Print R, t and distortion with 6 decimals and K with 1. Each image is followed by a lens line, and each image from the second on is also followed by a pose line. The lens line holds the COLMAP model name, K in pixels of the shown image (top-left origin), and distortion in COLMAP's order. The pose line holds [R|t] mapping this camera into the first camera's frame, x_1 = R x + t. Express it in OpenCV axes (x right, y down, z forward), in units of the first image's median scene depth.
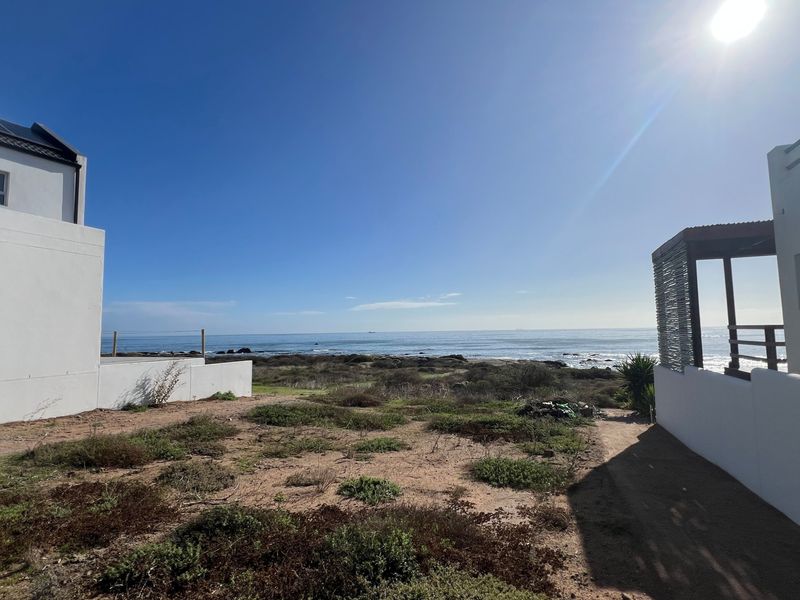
lens RADIAL K [[425.3, 0, 400.4], [0, 425.3, 297.7], [0, 0, 1]] dist [-0.002420, 0.000545]
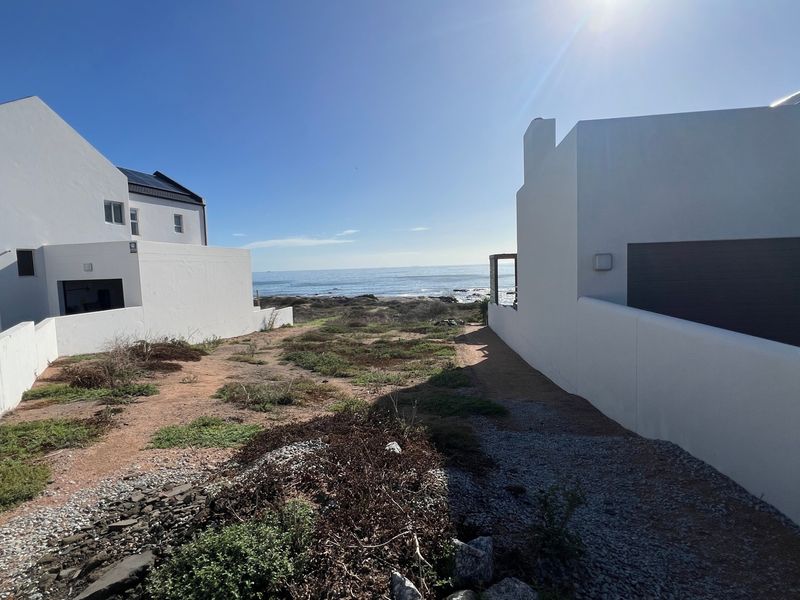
lens RADIAL K [[425.3, 0, 400.4], [0, 425.3, 297.7], [0, 0, 1]] dist [-0.002420, 0.000545]
pose [[0.971452, -0.034273, 0.234749, -0.404439], [-0.000347, 0.989303, 0.145873, -0.195225], [-0.237238, -0.141790, 0.961048, -1.066808]]
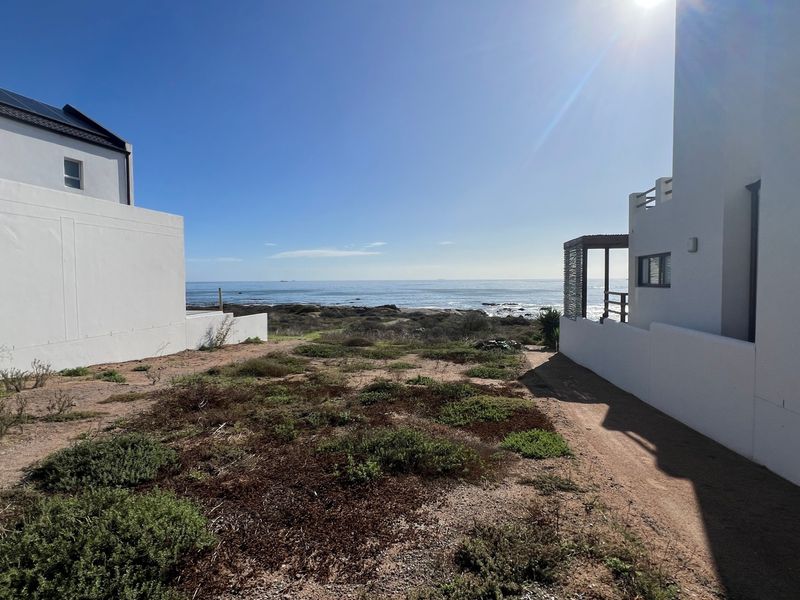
lens RADIAL K [[425.3, 0, 400.4], [0, 425.3, 297.7], [0, 0, 1]] dist [-0.002420, 0.000545]
pose [[0.984226, 0.001697, 0.176907, -0.228074], [-0.022752, 0.992865, 0.117057, -0.067553], [-0.175446, -0.119235, 0.977242, -0.368560]]
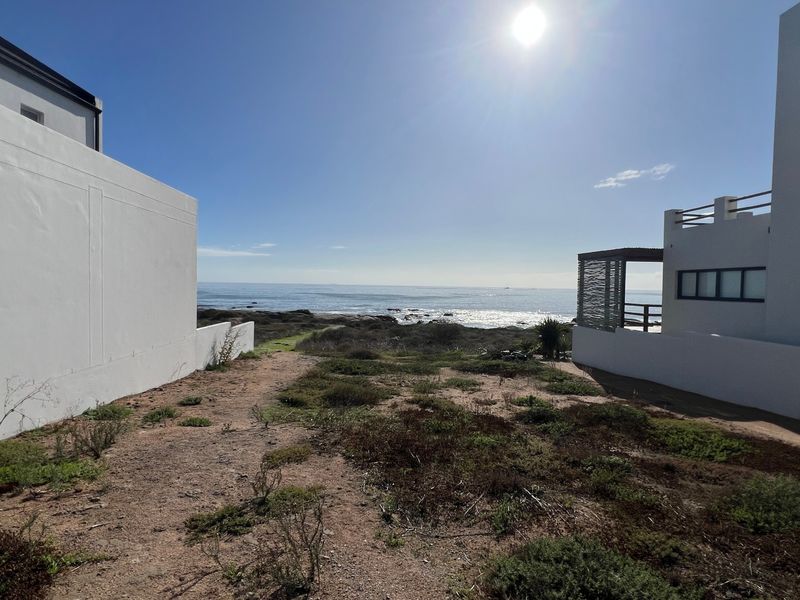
lens RADIAL K [[425.3, 0, 400.4], [0, 425.3, 297.7], [0, 0, 1]] dist [-0.002420, 0.000545]
pose [[0.908909, 0.020410, 0.416495, -0.574310], [-0.065592, 0.993365, 0.094460, -0.045211], [-0.411804, -0.113175, 0.904217, -0.133045]]
